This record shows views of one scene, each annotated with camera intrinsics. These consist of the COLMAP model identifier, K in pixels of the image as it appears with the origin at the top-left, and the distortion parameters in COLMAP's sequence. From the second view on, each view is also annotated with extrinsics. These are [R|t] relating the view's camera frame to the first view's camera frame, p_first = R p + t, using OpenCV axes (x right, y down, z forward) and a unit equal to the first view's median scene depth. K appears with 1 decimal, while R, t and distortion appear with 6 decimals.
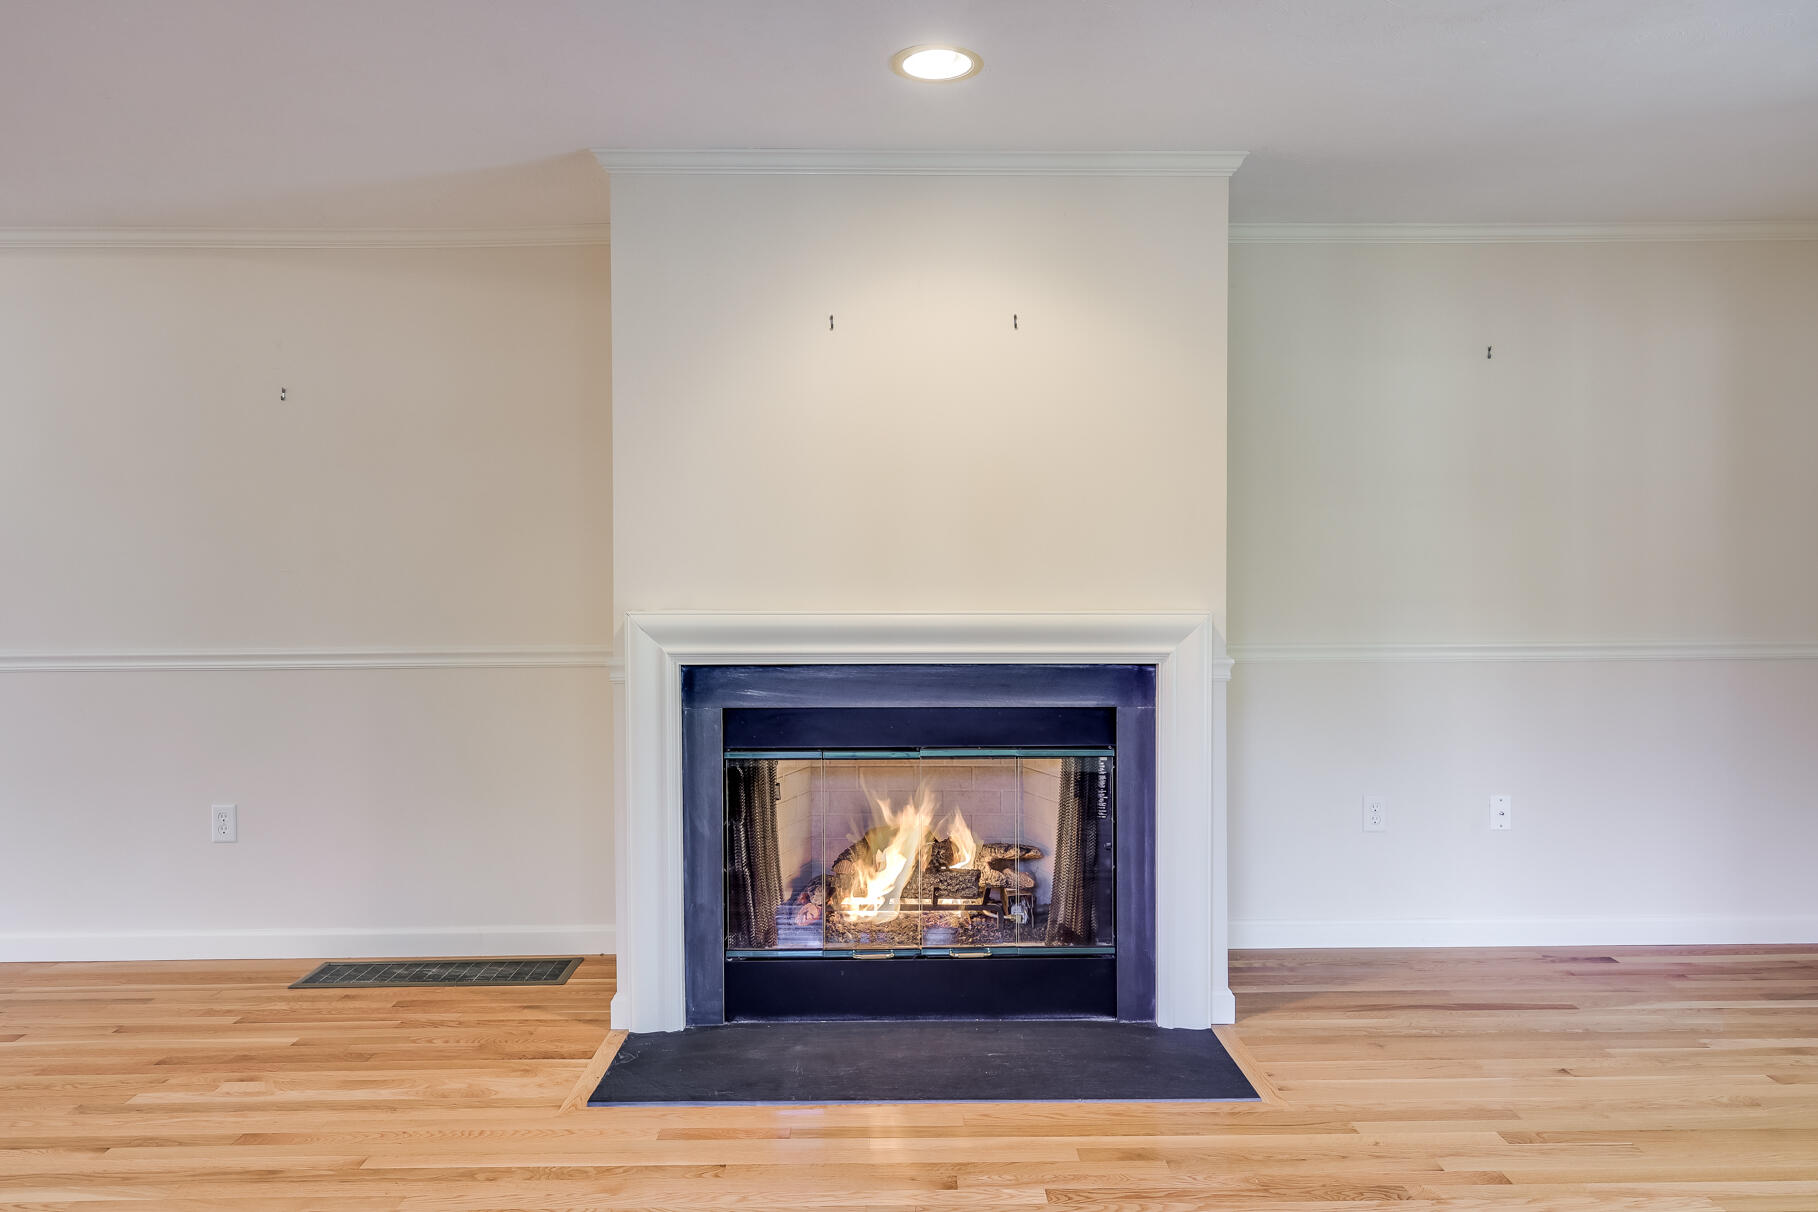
lens RADIAL K [[1252.8, 0, 904.2], [0, 1252.8, 601.5], [0, 0, 1]] dist [0.006169, 0.001217]
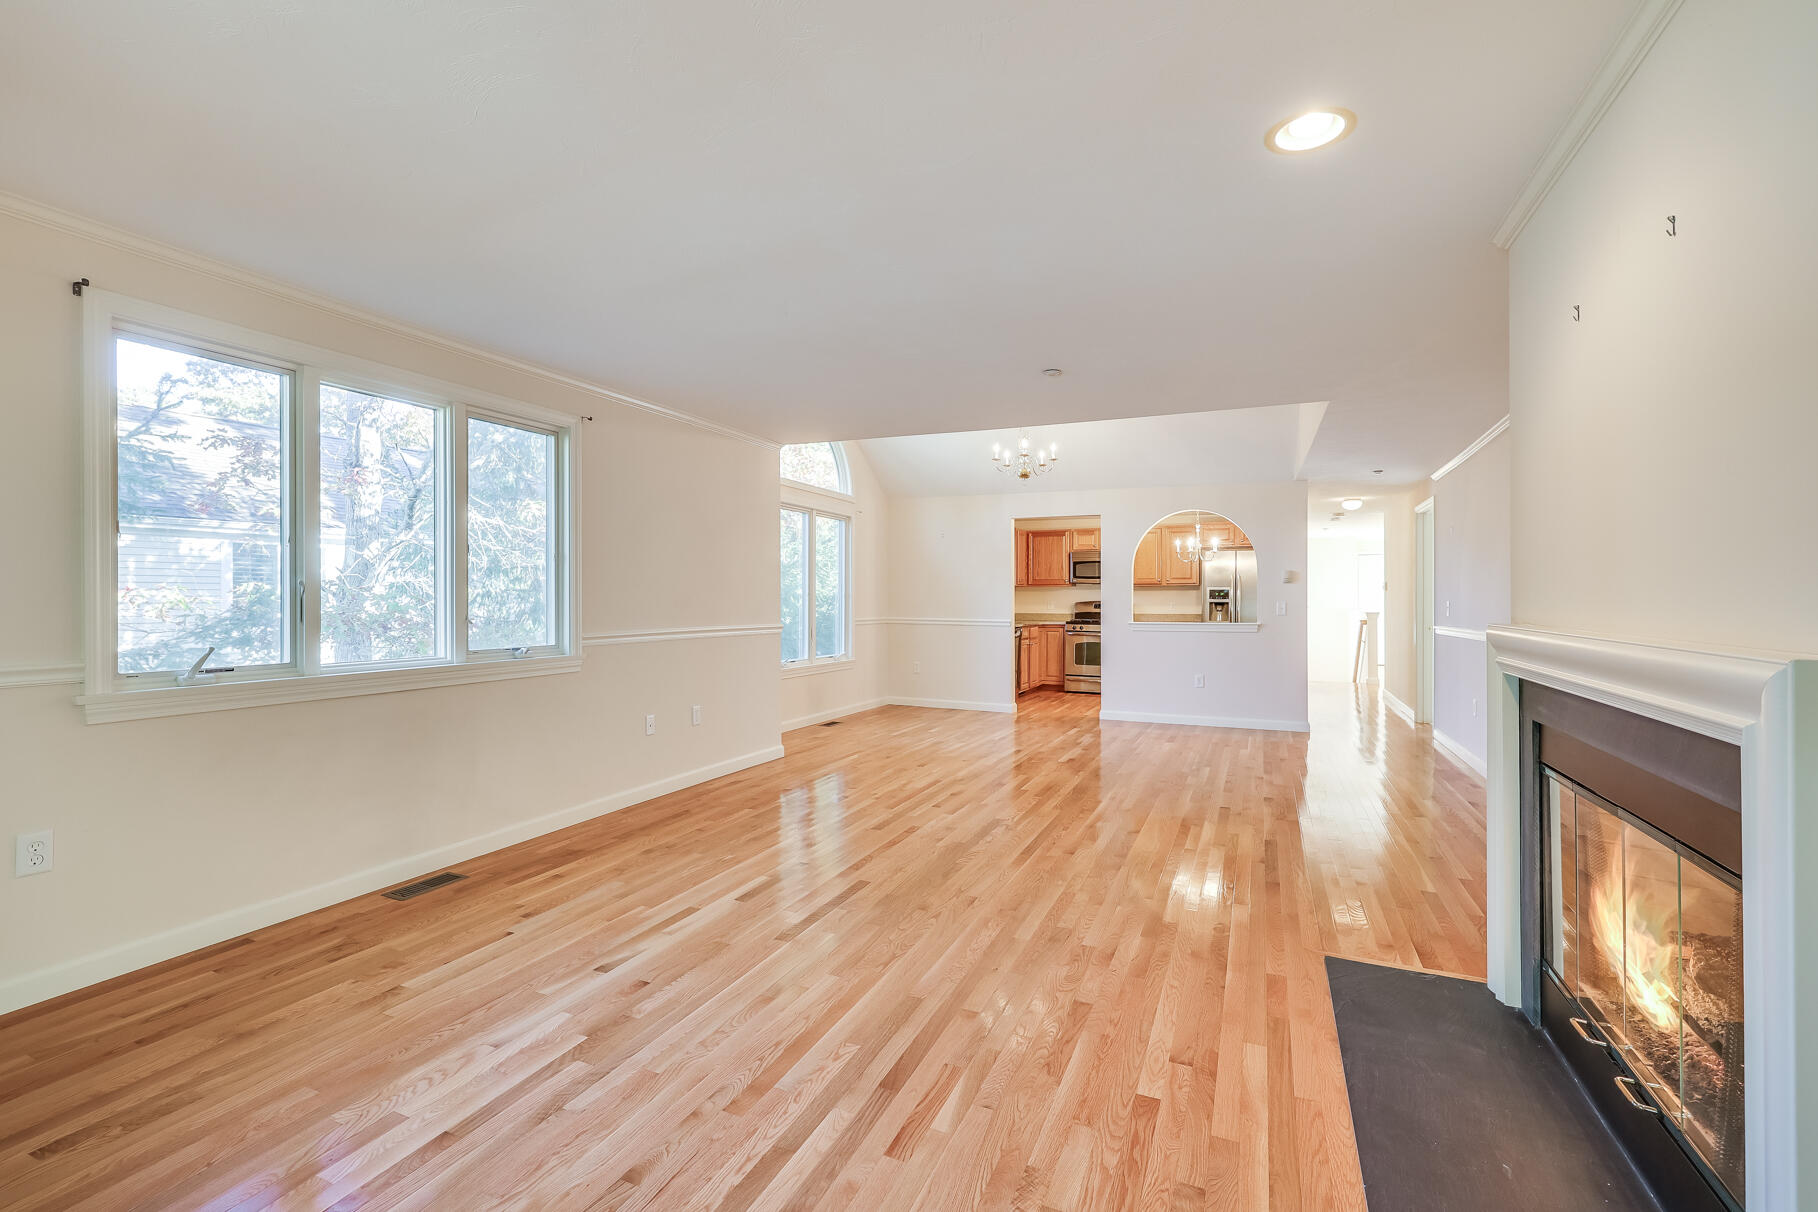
lens RADIAL K [[793.2, 0, 909.0], [0, 793.2, 606.0], [0, 0, 1]] dist [0.000858, -0.000015]
pose [[-0.419003, 0.011144, -0.907916, 0.665790], [-0.013498, 0.999738, 0.018500, -0.014427], [0.907884, 0.020007, -0.418743, 0.801166]]
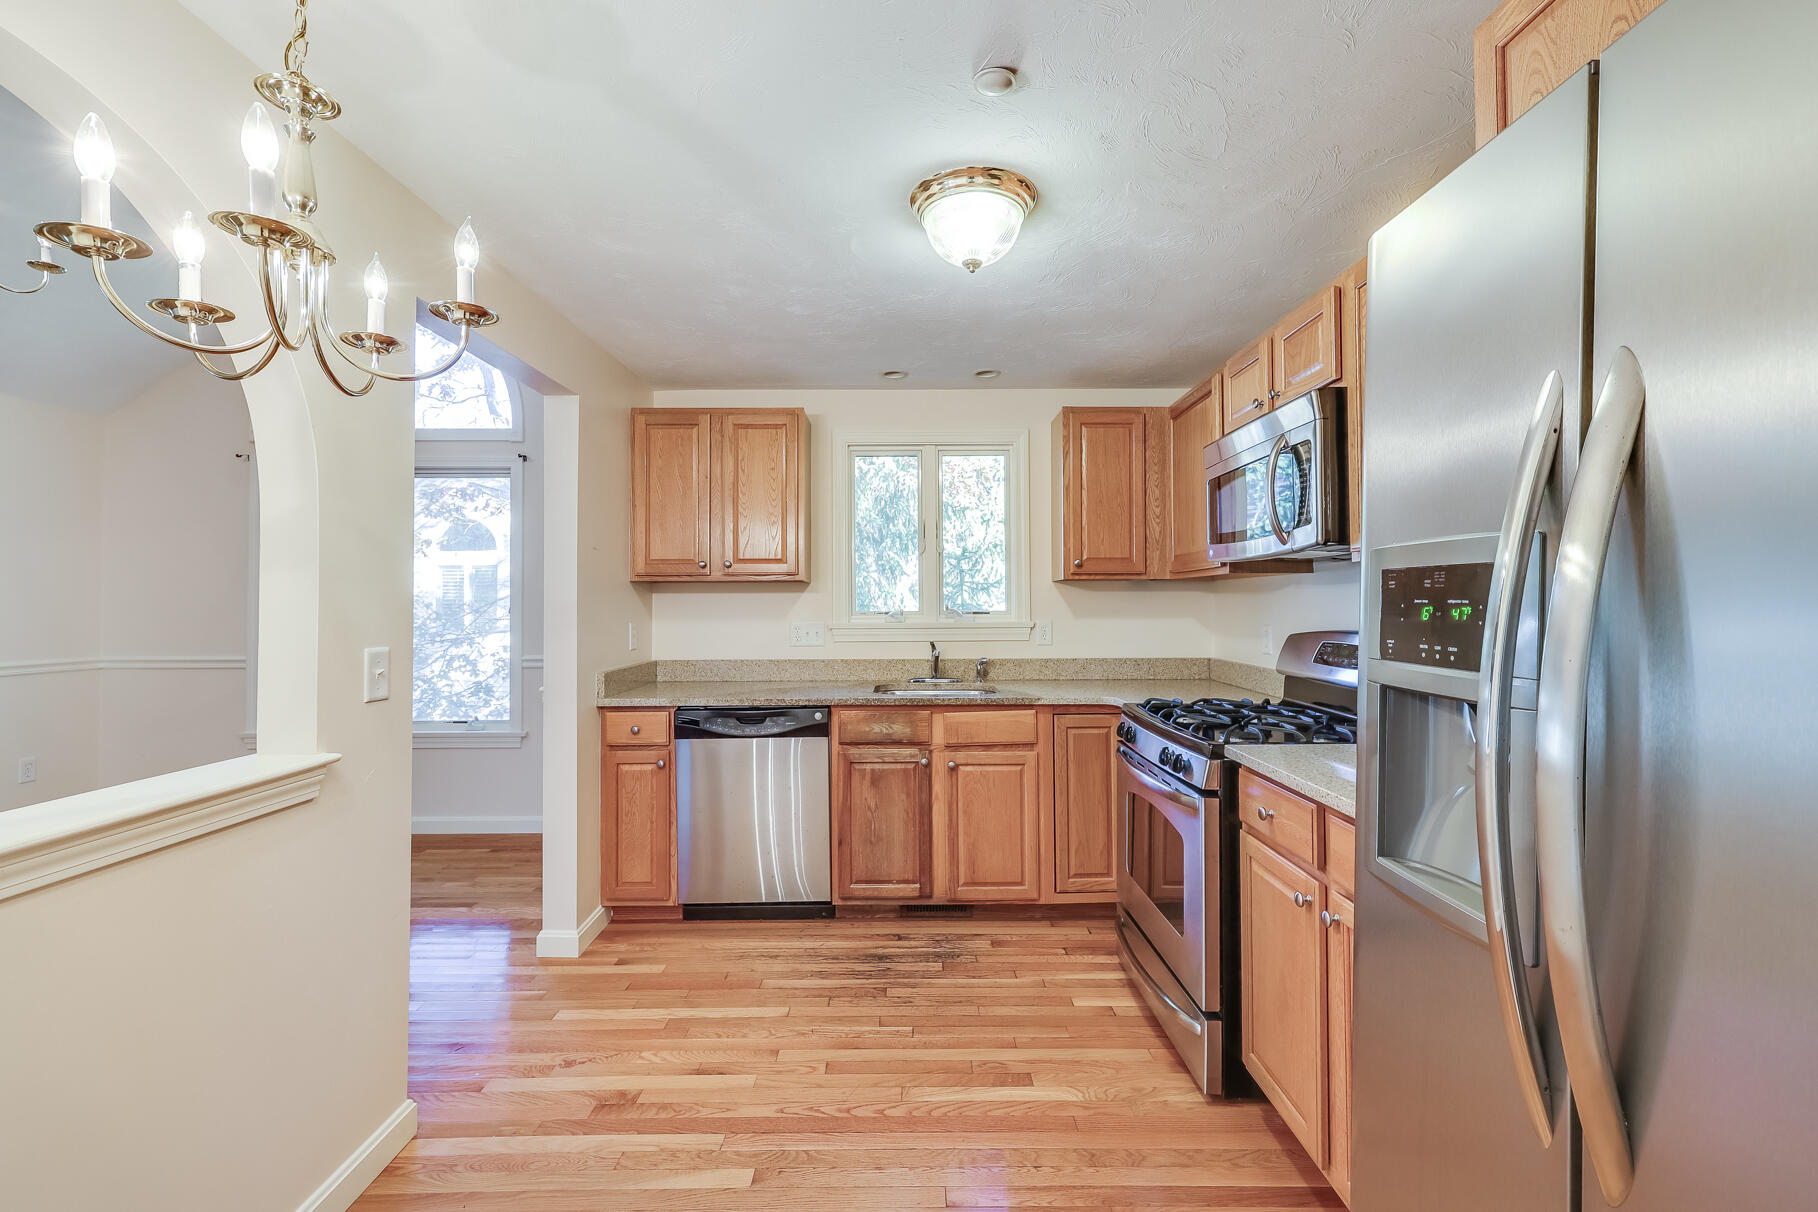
lens RADIAL K [[793.2, 0, 909.0], [0, 793.2, 606.0], [0, 0, 1]] dist [0.000858, -0.000015]
pose [[-0.999908, 0.008389, 0.010645, -2.217061], [0.008613, 0.999739, 0.021181, -0.029104], [-0.010465, 0.021270, -0.999719, 0.907774]]
